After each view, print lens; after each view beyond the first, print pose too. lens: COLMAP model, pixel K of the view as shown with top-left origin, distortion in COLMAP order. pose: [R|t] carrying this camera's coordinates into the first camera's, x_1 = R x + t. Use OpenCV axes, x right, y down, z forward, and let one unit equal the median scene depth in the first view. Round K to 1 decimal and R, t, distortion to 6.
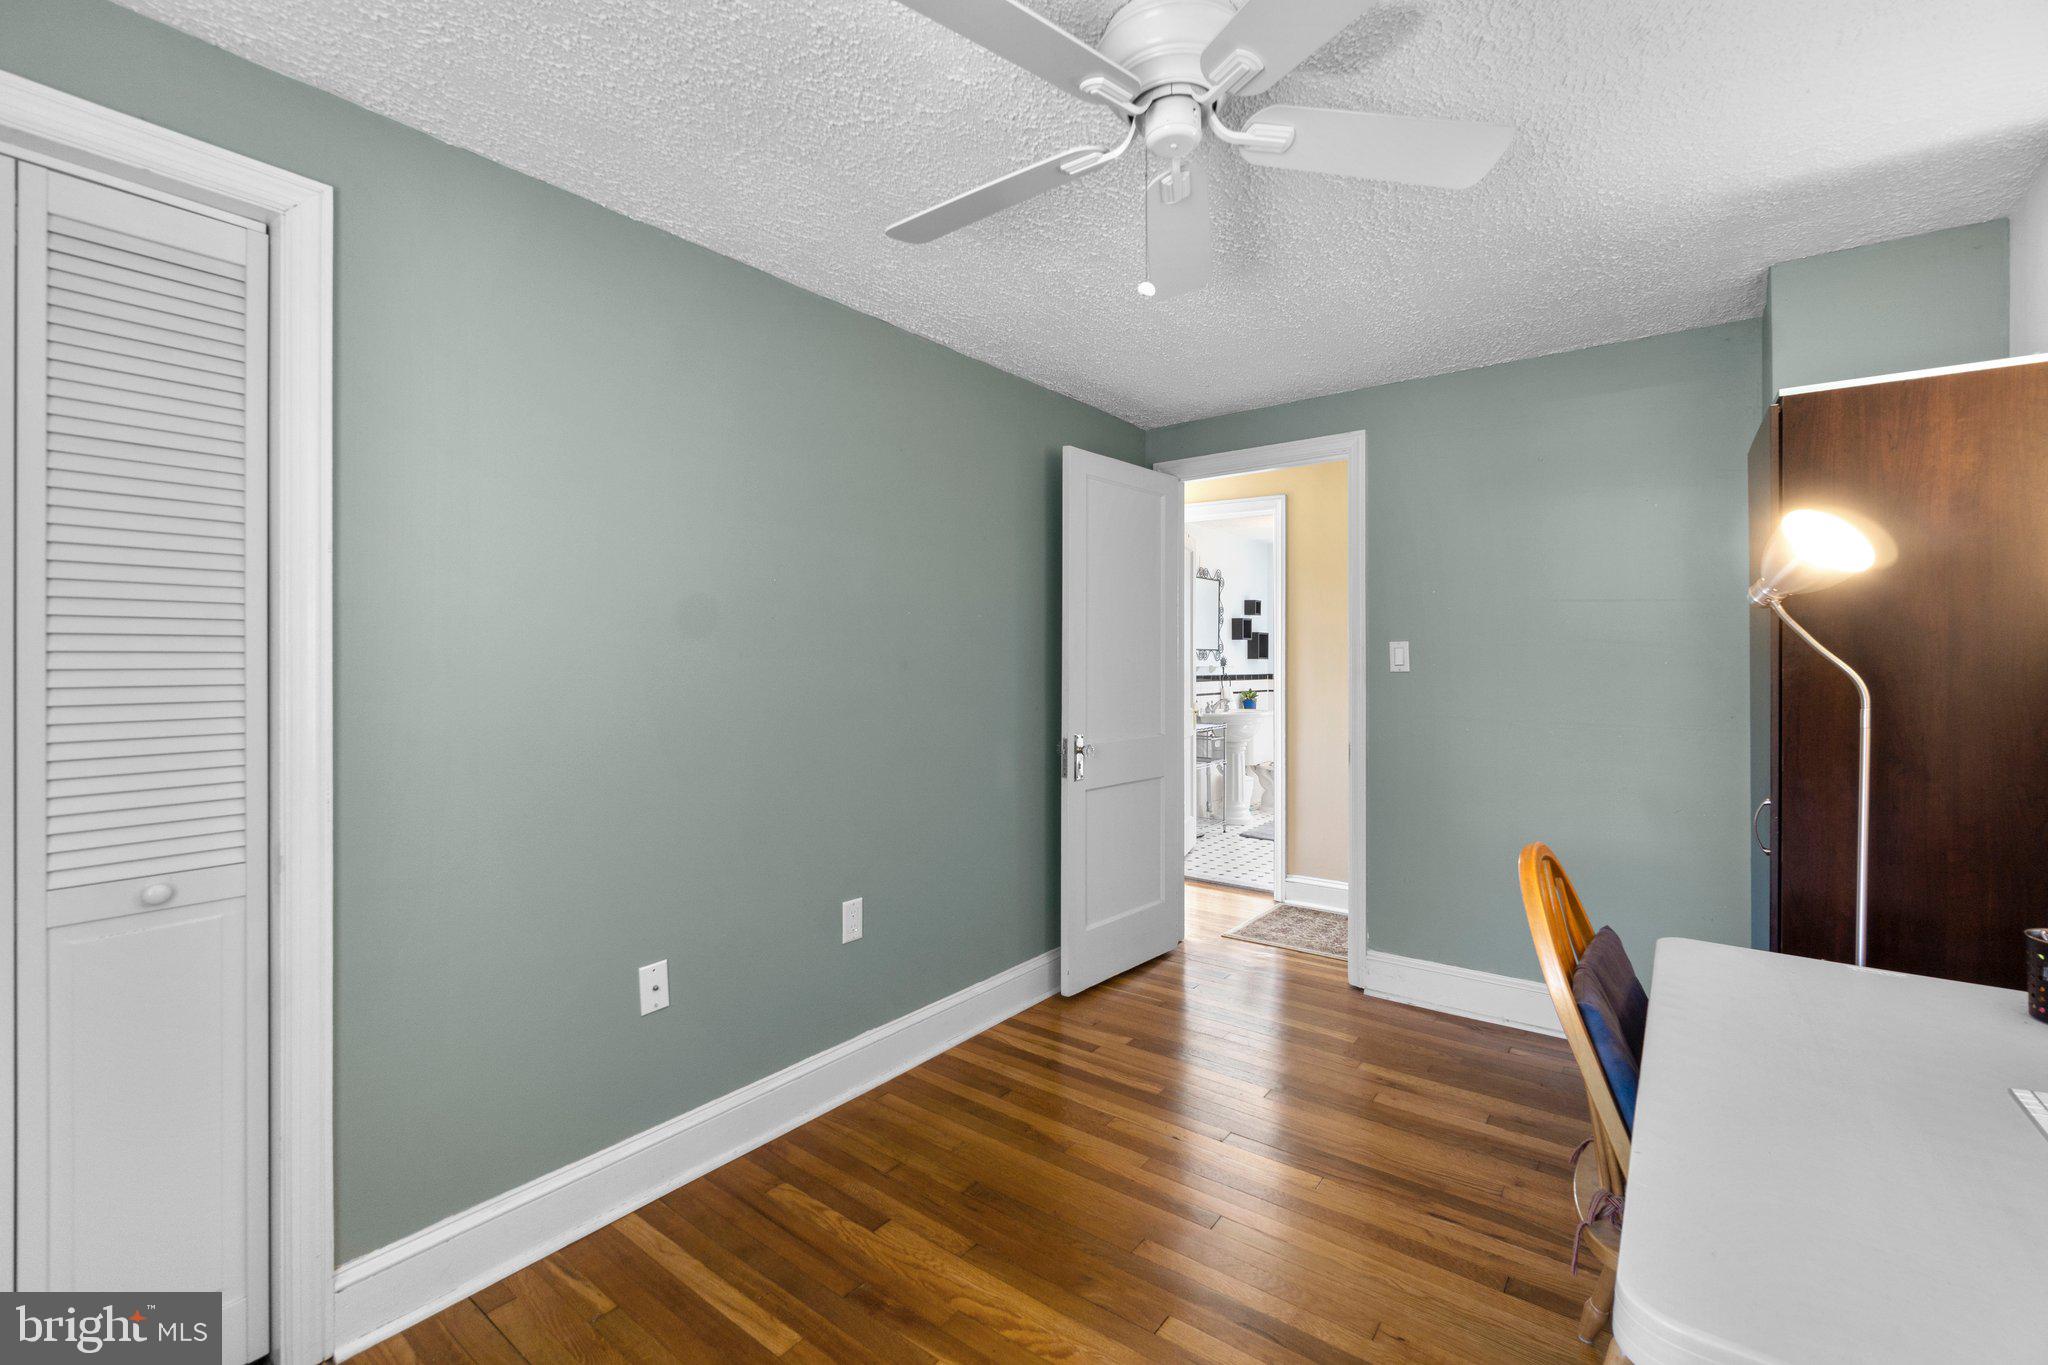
lens RADIAL K [[897.2, 0, 1009.8], [0, 897.2, 651.4], [0, 0, 1]] dist [-0.002028, 0.000636]
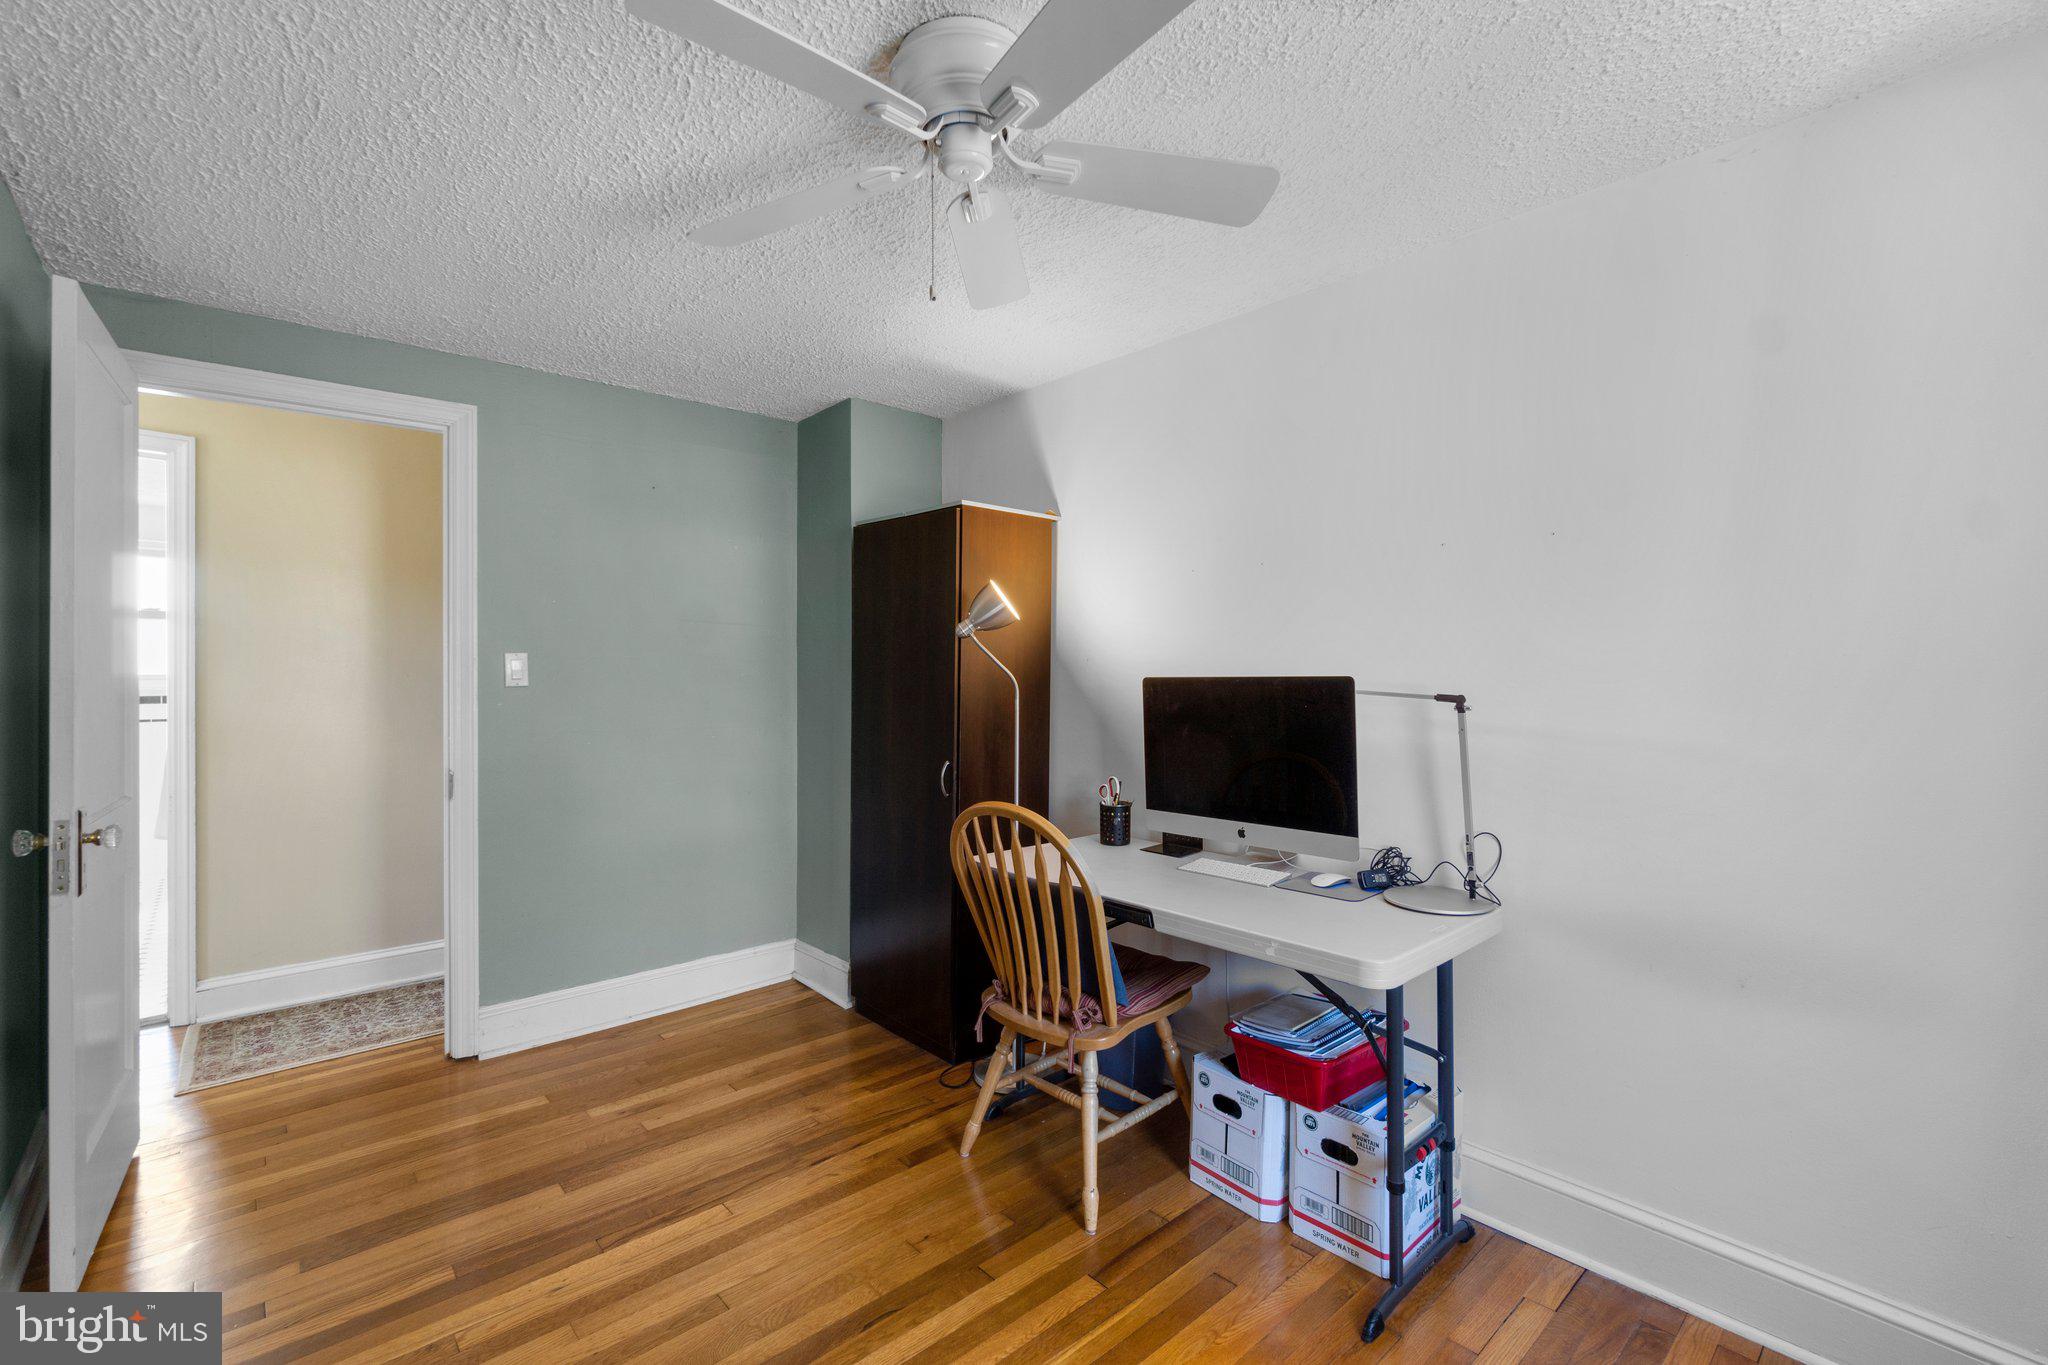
lens RADIAL K [[897.2, 0, 1022.0], [0, 897.2, 667.7], [0, 0, 1]] dist [-0.002028, 0.000636]
pose [[0.171014, 0.004394, 0.985259, -0.385624], [-0.004126, 0.999984, -0.003743, 0.005631], [-0.985260, -0.003425, 0.171029, 0.357363]]
